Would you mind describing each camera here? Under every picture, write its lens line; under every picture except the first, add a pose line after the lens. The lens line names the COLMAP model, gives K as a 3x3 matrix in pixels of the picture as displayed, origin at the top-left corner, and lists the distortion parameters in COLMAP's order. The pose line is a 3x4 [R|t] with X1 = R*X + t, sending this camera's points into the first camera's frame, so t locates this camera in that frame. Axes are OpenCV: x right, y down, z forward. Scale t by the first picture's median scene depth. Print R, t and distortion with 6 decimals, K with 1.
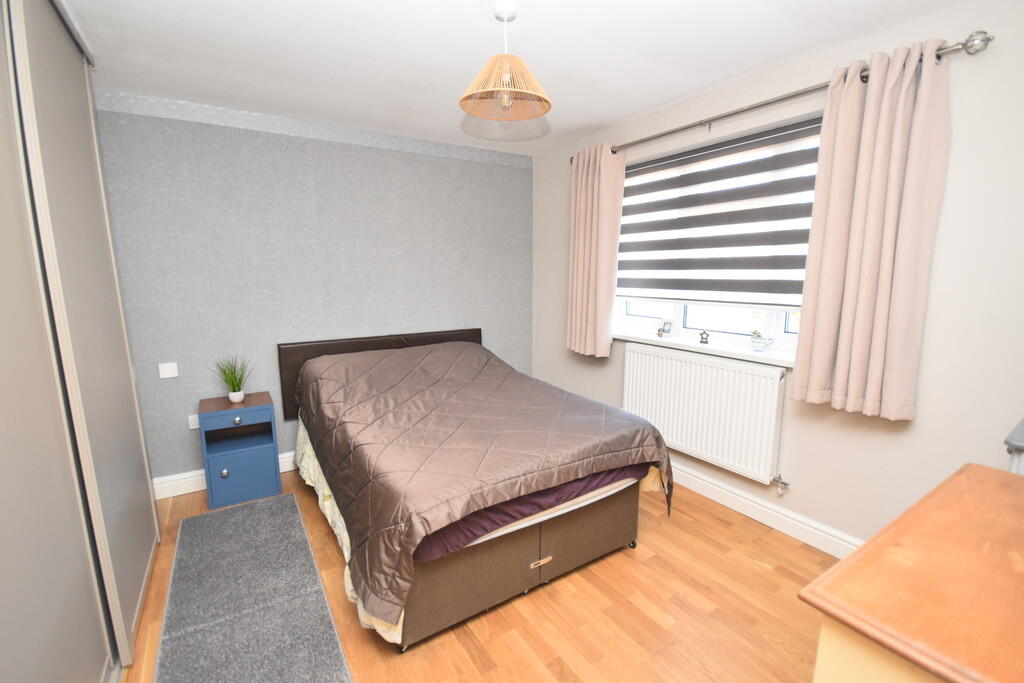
lens RADIAL K [[450.4, 0, 510.8], [0, 450.4, 344.6], [0, 0, 1]] dist [0.000088, -0.006197]
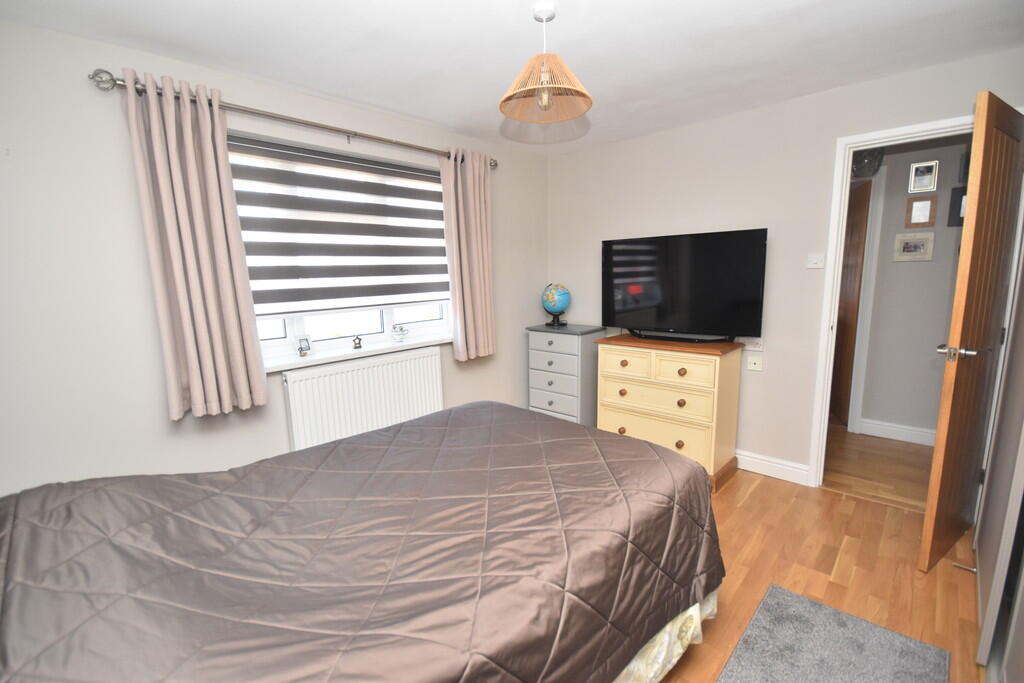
lens RADIAL K [[450.4, 0, 510.0], [0, 450.4, 344.0], [0, 0, 1]] dist [0.000088, -0.006197]
pose [[-0.243955, -0.135574, 0.960263, -0.644612], [0.190062, 0.964294, 0.184428, -0.136953], [-0.950980, 0.227502, -0.209477, 0.891310]]
